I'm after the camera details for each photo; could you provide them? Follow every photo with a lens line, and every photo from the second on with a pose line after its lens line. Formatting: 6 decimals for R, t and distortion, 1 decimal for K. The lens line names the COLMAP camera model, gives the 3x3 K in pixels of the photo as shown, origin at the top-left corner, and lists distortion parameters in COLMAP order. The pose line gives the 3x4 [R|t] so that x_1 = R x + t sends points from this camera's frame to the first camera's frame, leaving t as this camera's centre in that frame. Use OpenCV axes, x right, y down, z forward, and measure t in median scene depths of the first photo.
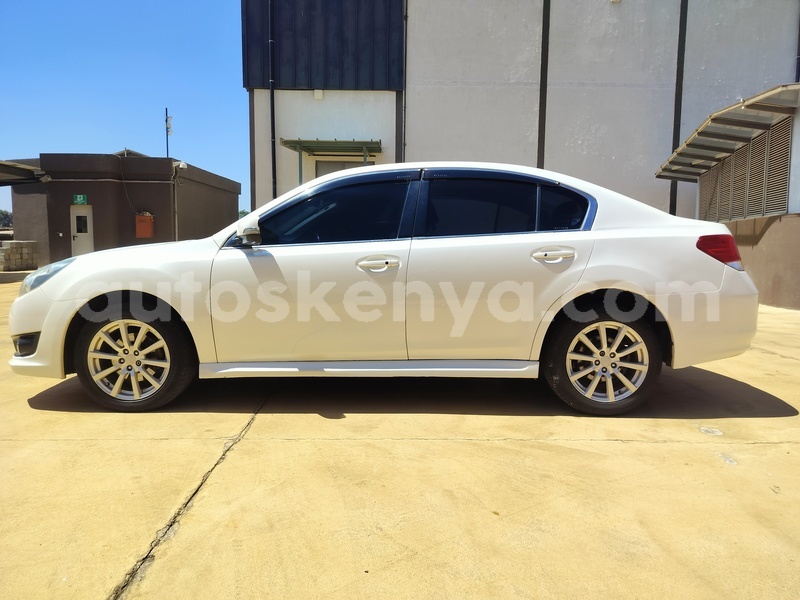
lens RADIAL K [[579.8, 0, 396.4], [0, 579.8, 294.4], [0, 0, 1]] dist [0.025448, -0.024228]
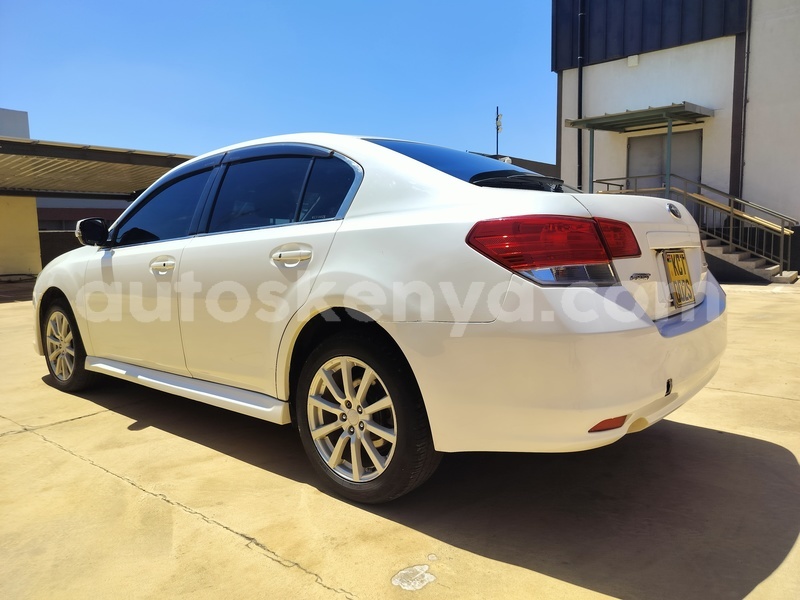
lens RADIAL K [[579.8, 0, 382.4], [0, 579.8, 288.7], [0, 0, 1]] dist [0.025448, -0.024228]
pose [[0.765456, 0.029092, -0.642830, 0.801034], [-0.026053, 0.999560, 0.014213, -0.040200], [0.642961, 0.005869, 0.765877, 0.521255]]
